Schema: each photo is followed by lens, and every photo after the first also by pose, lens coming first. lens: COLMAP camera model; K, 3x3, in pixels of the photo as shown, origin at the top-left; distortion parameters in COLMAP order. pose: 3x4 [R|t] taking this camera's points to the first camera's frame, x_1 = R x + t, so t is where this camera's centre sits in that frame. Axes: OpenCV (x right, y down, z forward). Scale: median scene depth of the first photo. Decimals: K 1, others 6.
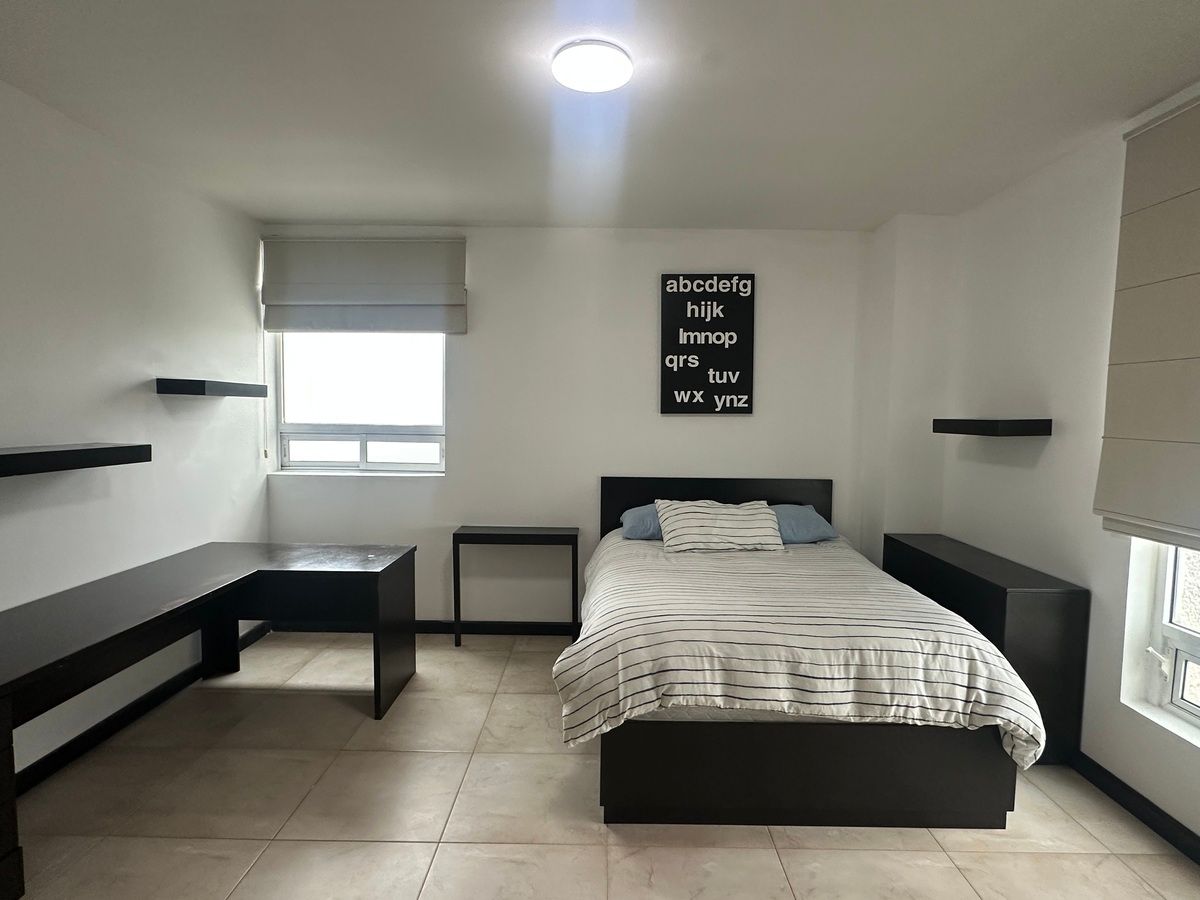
lens RADIAL K [[632.8, 0, 600.3], [0, 632.8, 452.6], [0, 0, 1]] dist [-0.008116, 0.003049]
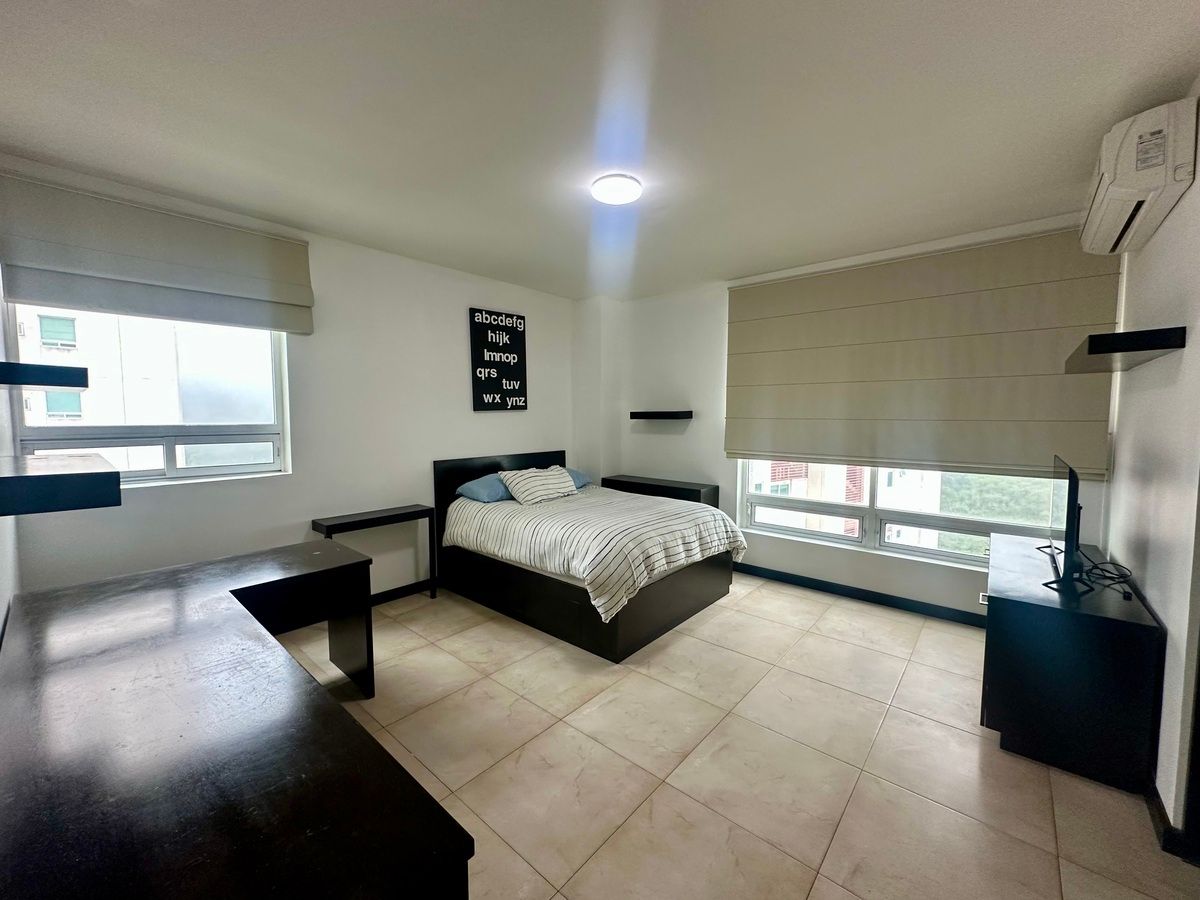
lens RADIAL K [[478.6, 0, 597.2], [0, 478.6, 448.3], [0, 0, 1]] dist [0.000202, -0.000152]
pose [[0.650620, -0.067989, 0.756354, -0.521633], [0.057796, 0.997529, 0.039952, -0.006557], [-0.757201, 0.017720, 0.652942, 0.133556]]
